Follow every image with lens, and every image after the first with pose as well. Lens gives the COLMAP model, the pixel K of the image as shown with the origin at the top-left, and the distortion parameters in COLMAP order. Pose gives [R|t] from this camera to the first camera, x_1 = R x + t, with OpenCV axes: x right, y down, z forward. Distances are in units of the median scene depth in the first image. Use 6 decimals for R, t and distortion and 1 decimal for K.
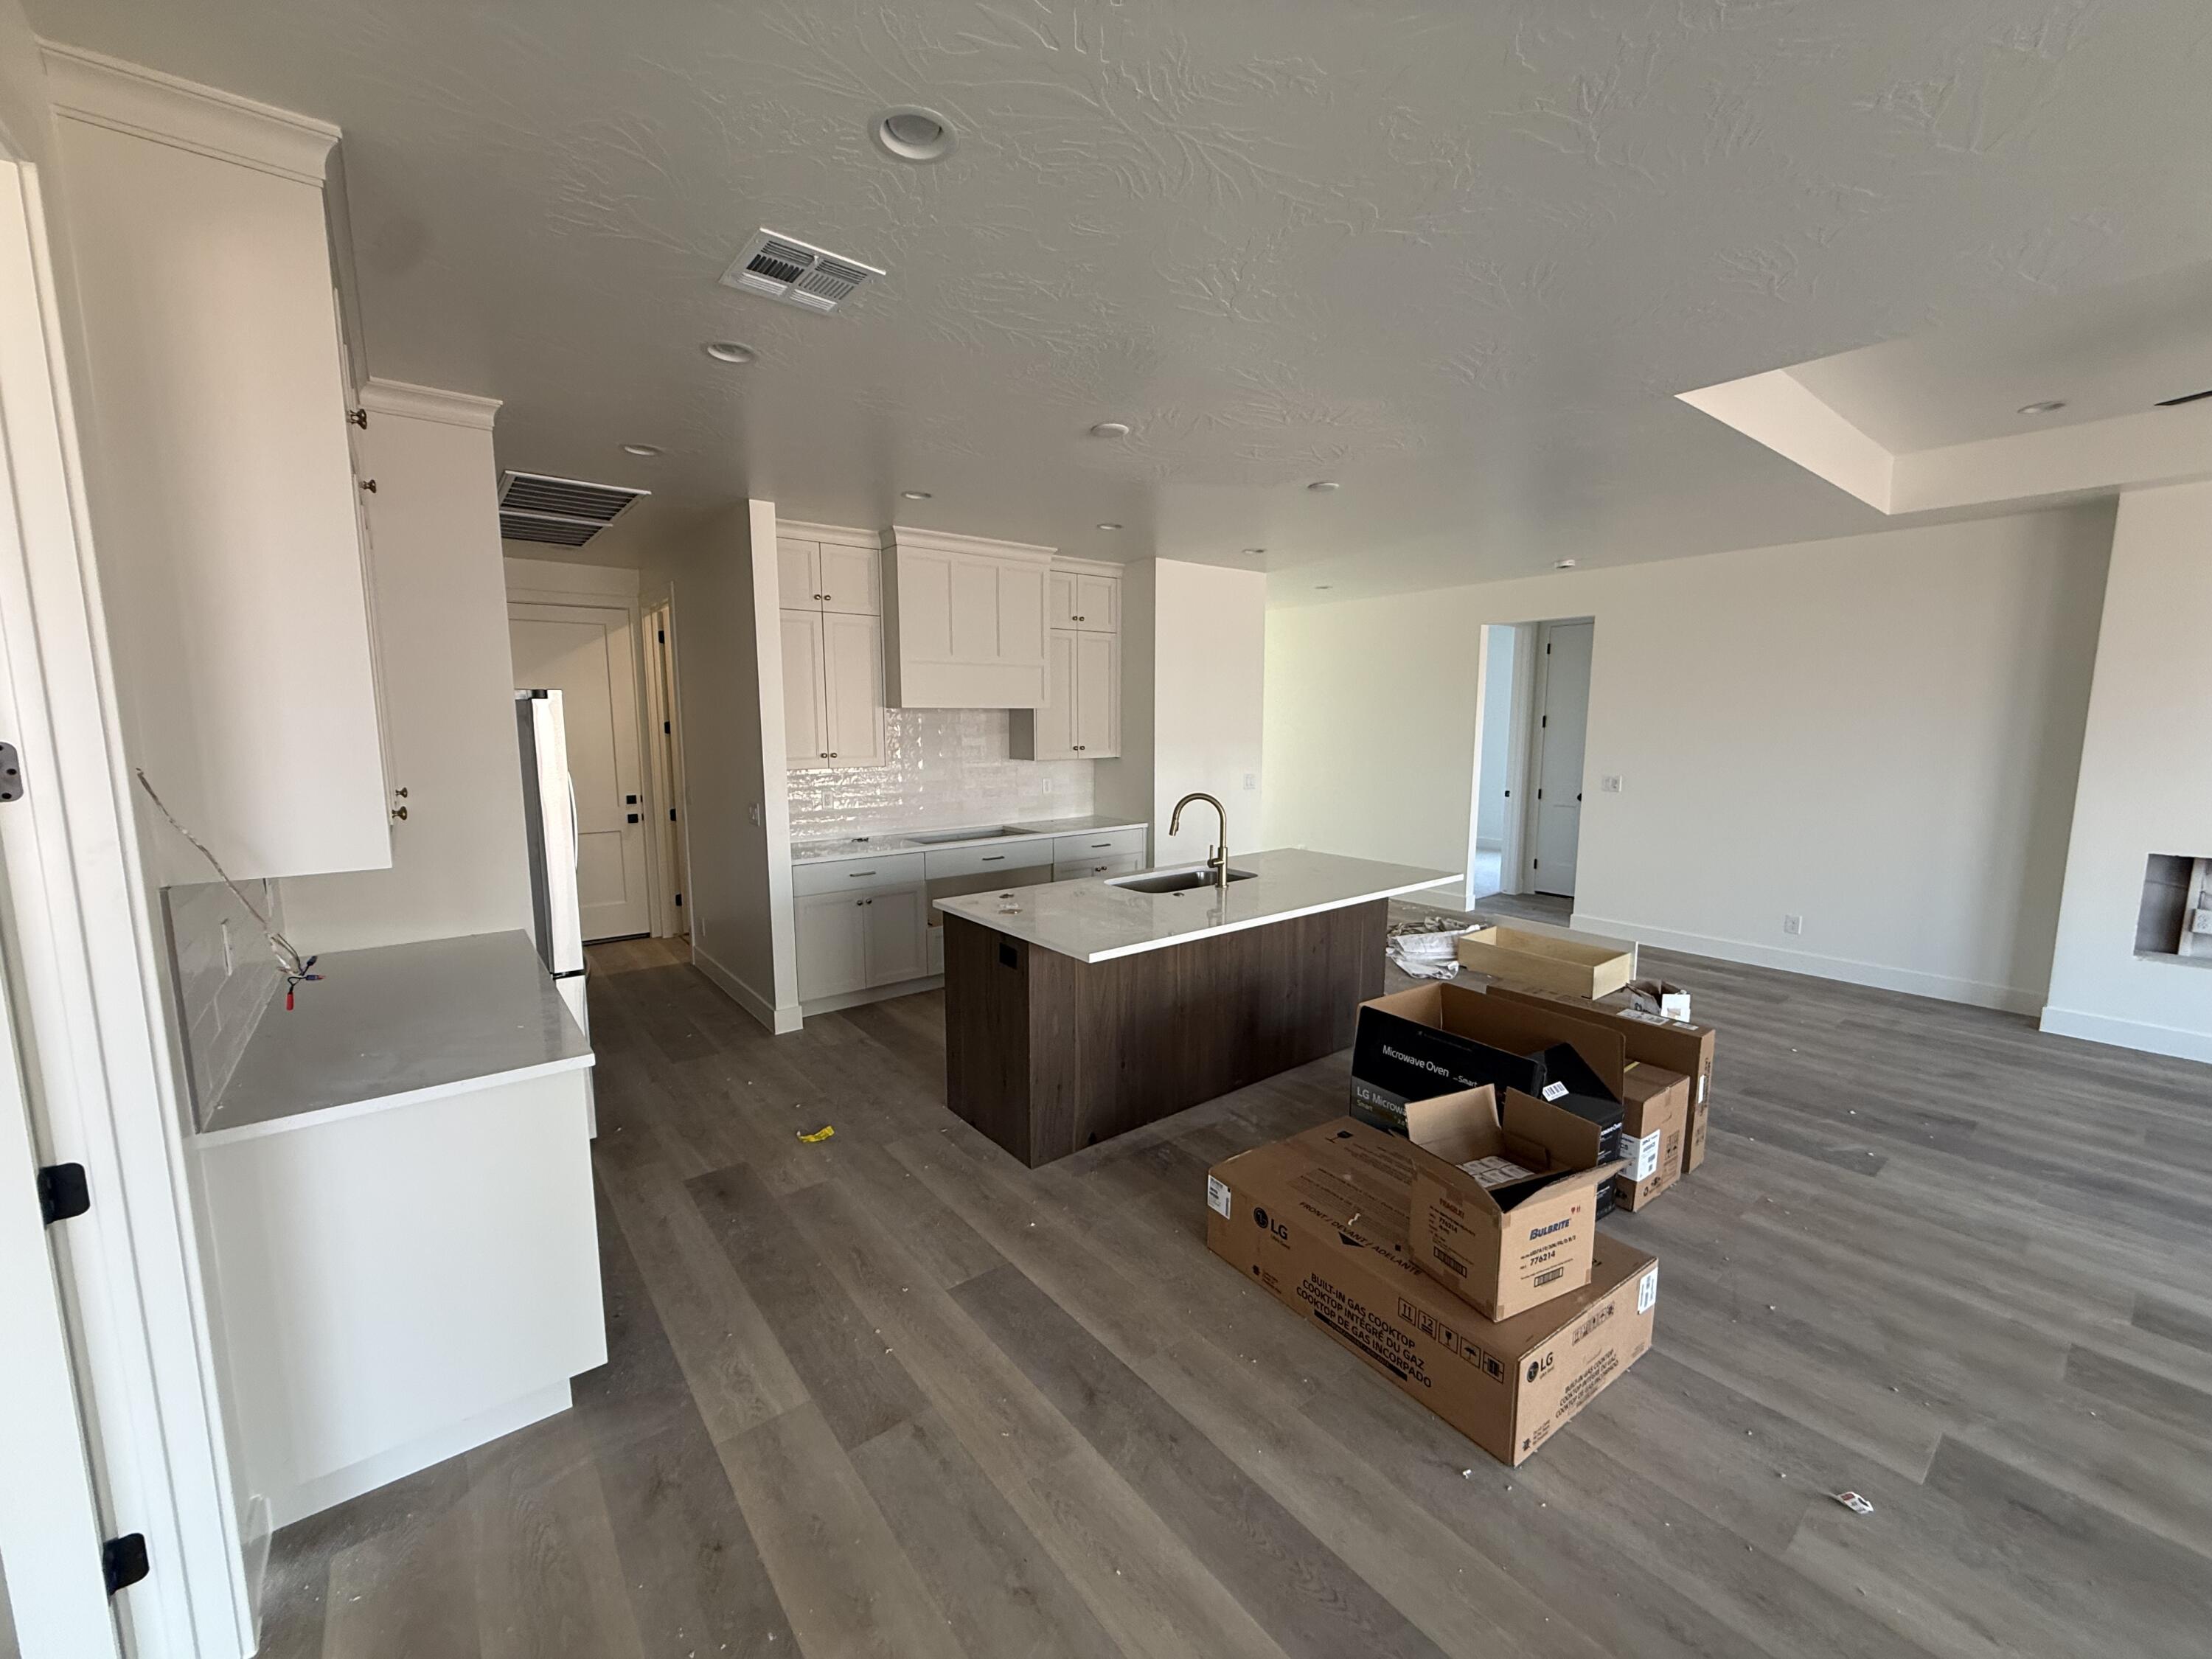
lens RADIAL K [[878.9, 0, 1106.5], [0, 878.9, 827.7], [0, 0, 1]] dist [0.001201, 0.000210]
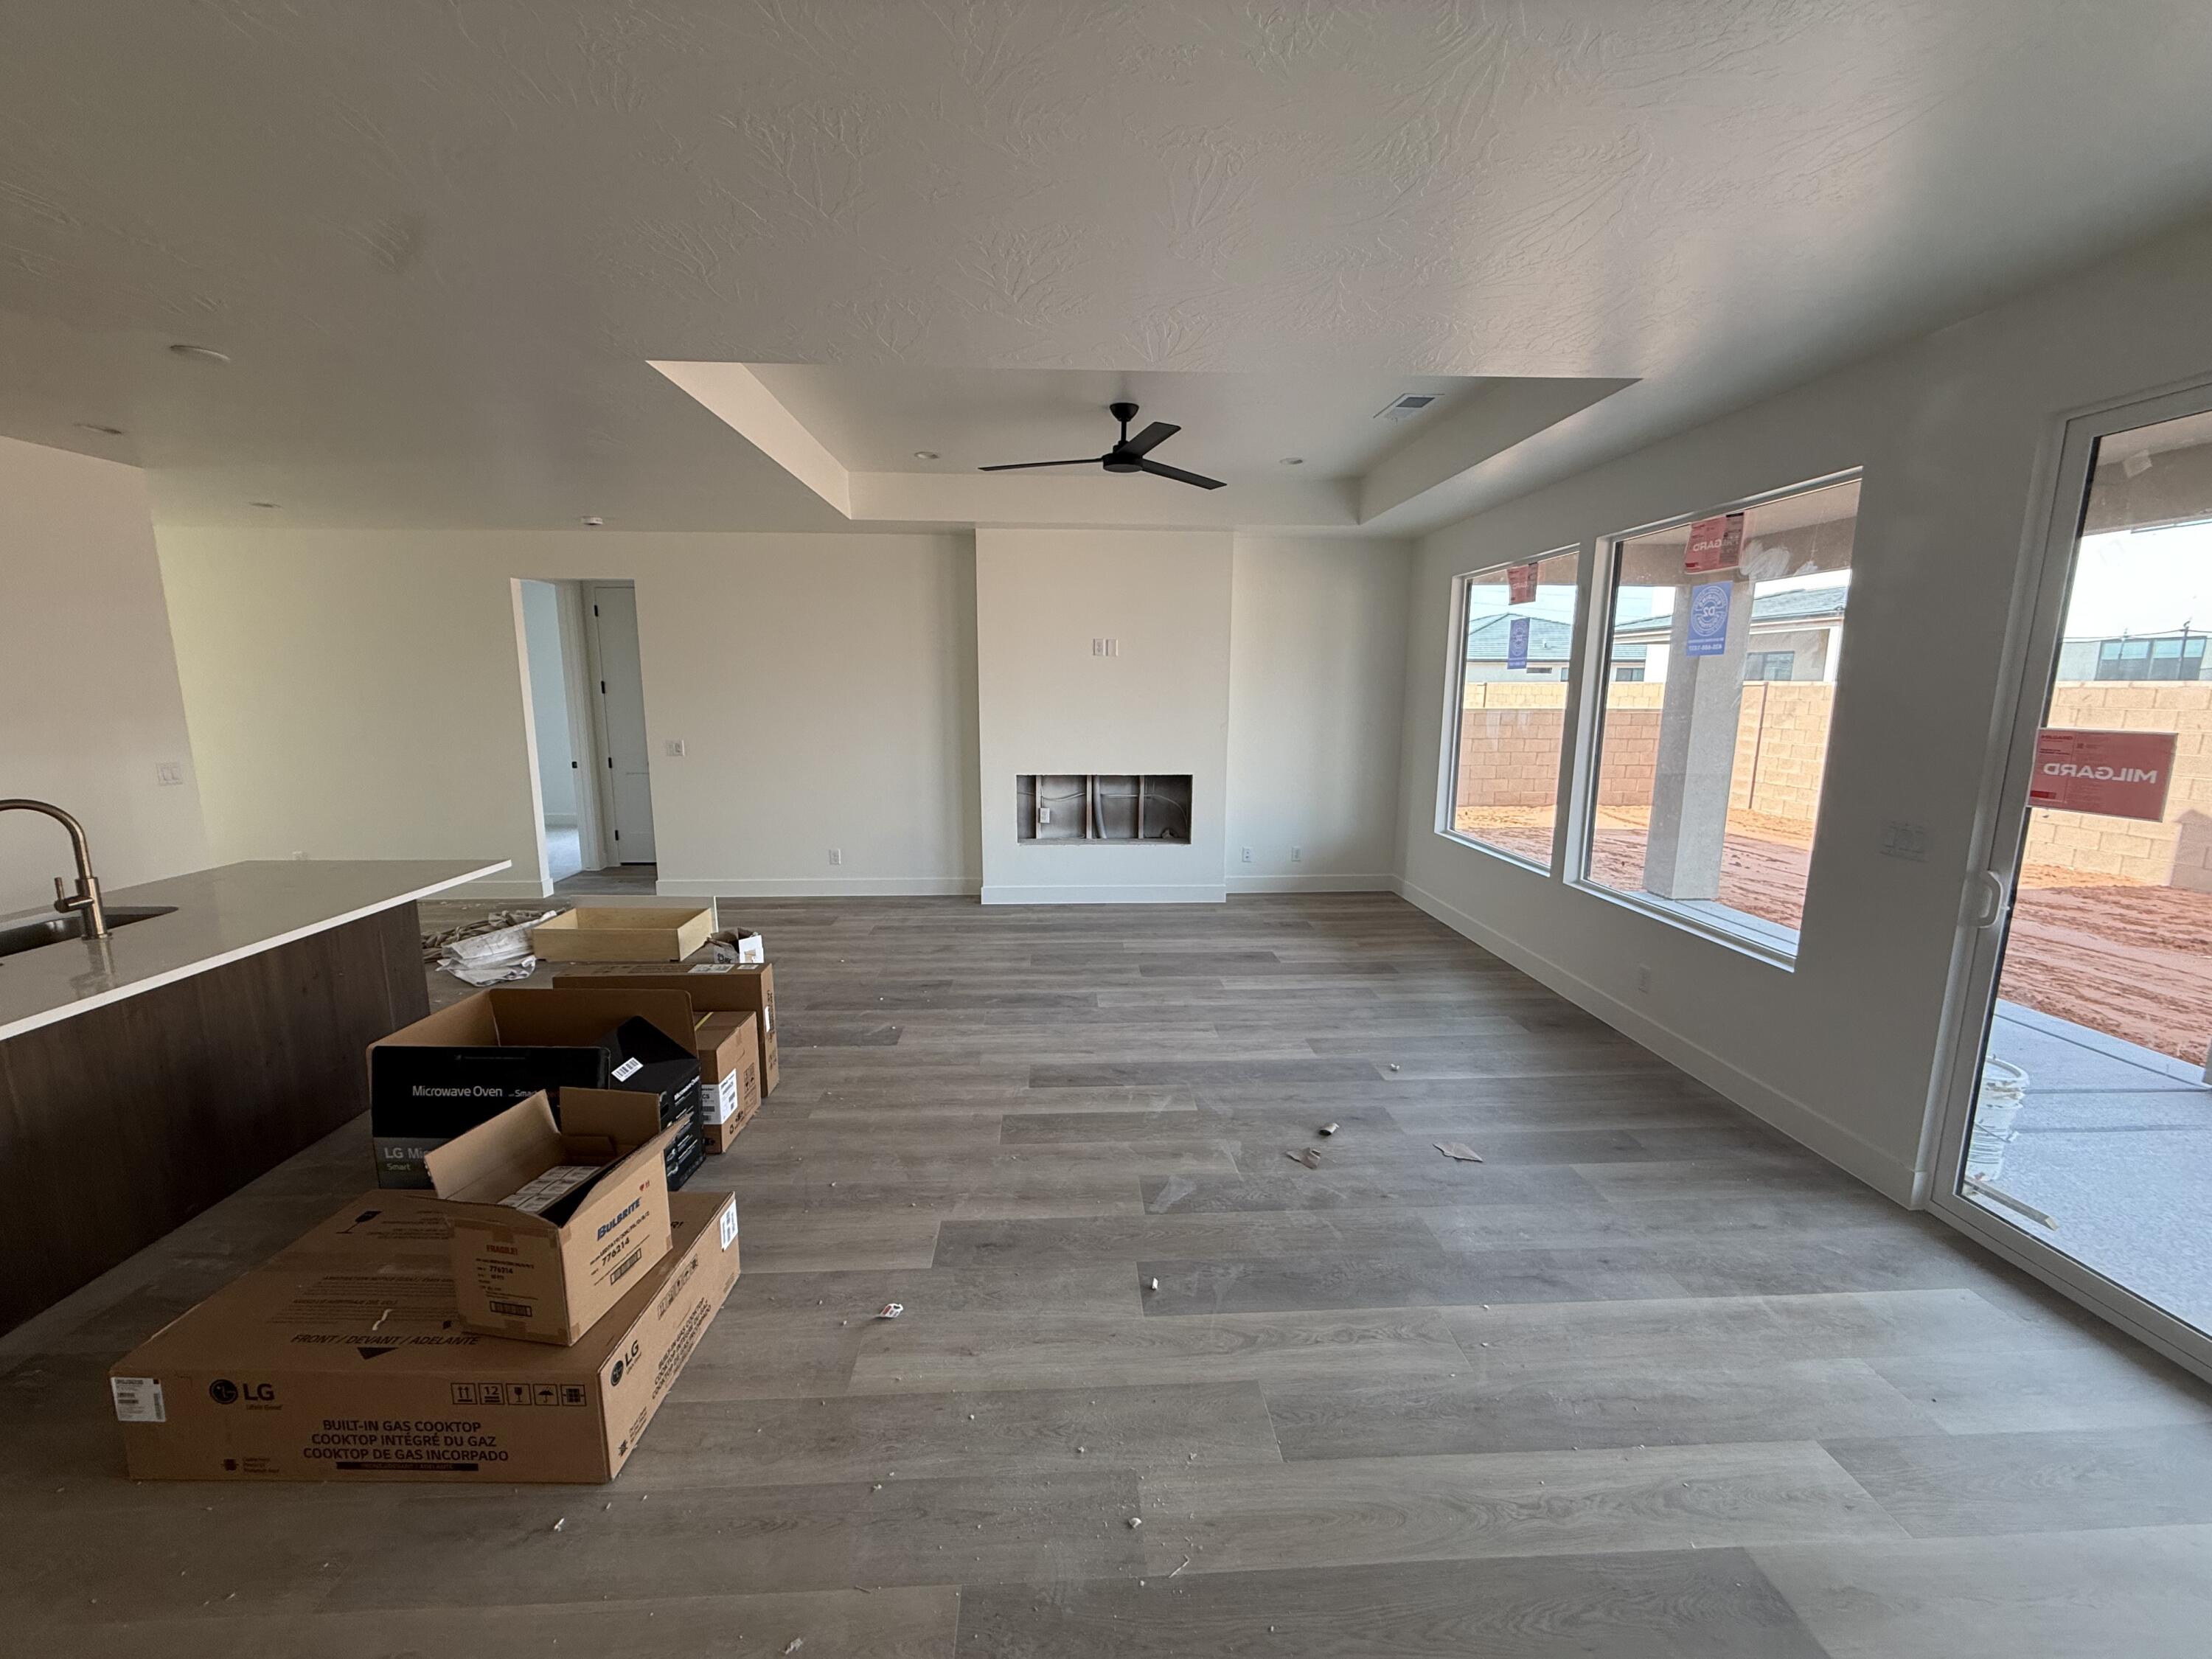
lens RADIAL K [[878.9, 0, 1102.9], [0, 878.9, 823.3], [0, 0, 1]] dist [0.001201, 0.000210]
pose [[0.577926, -0.124186, 0.806585, 0.058393], [0.098117, 0.991758, 0.082394, 0.002810], [-0.810169, 0.031522, 0.585348, 0.001965]]
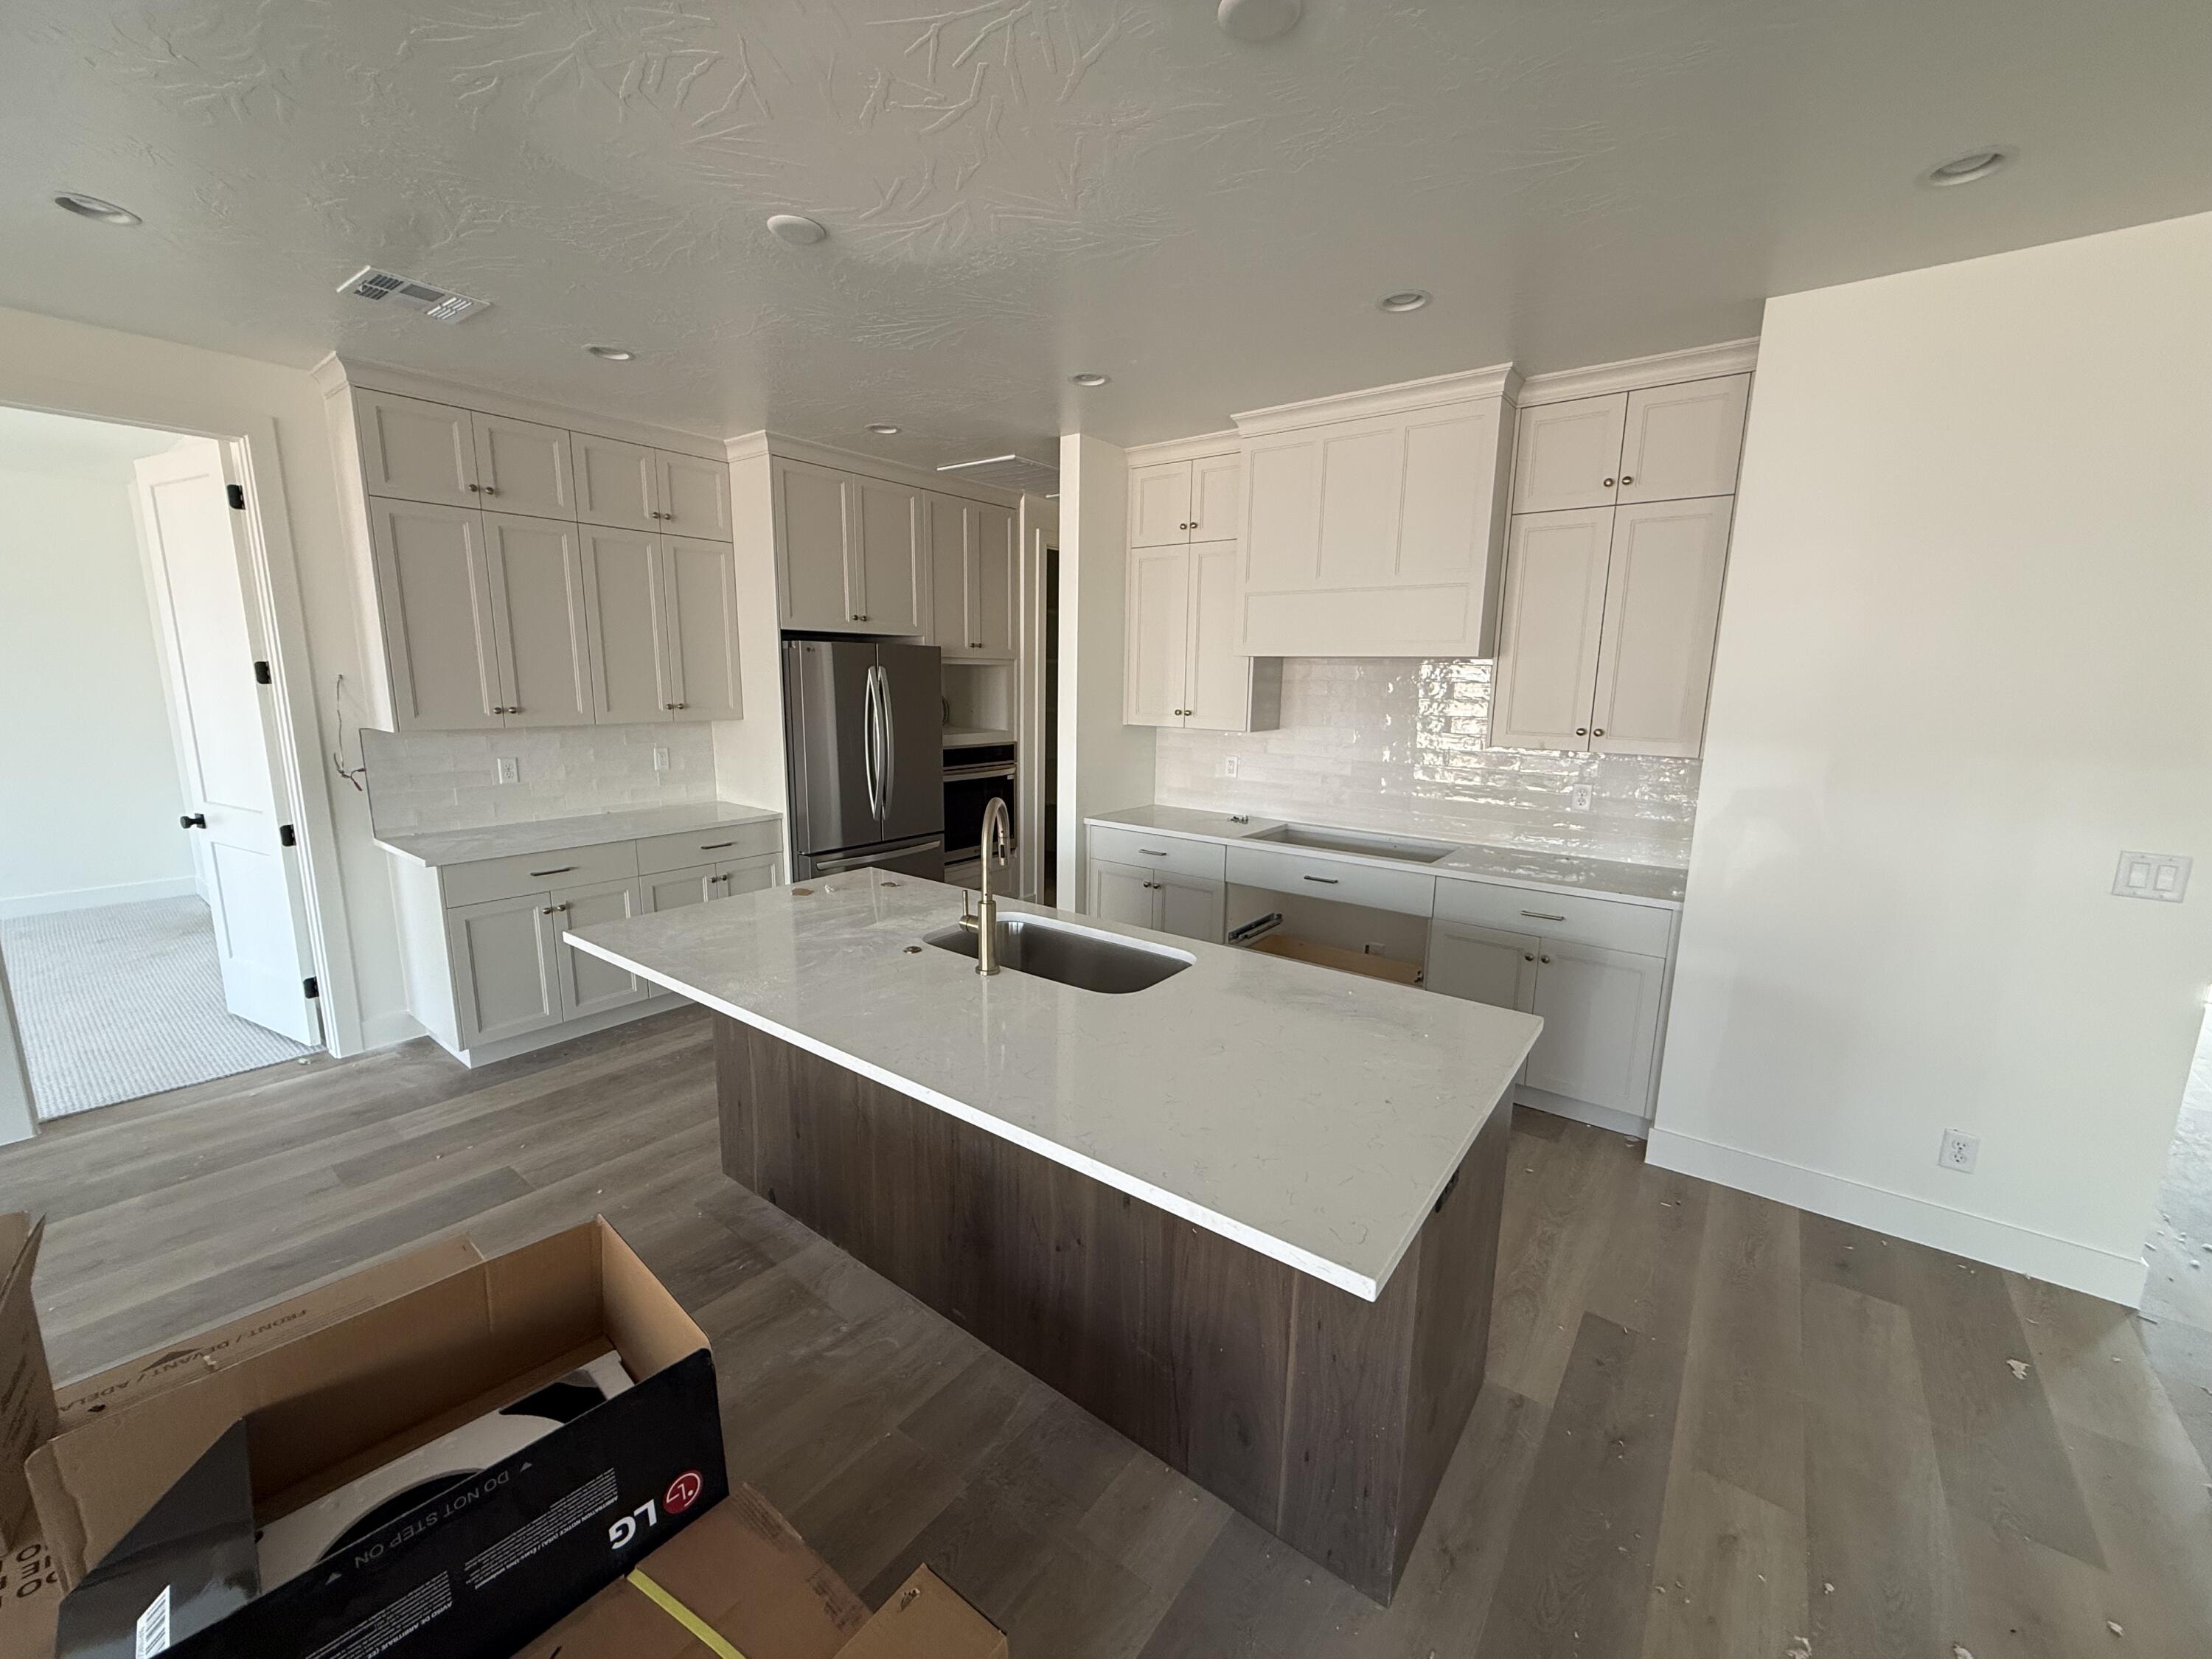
lens RADIAL K [[878.9, 0, 1110.2], [0, 878.9, 834.6], [0, 0, 1]] dist [0.001201, 0.000210]
pose [[0.242935, 0.184301, -0.952374, 0.875635], [-0.135897, 0.978570, 0.154706, -0.151927], [0.960476, 0.091841, 0.262774, 1.217543]]
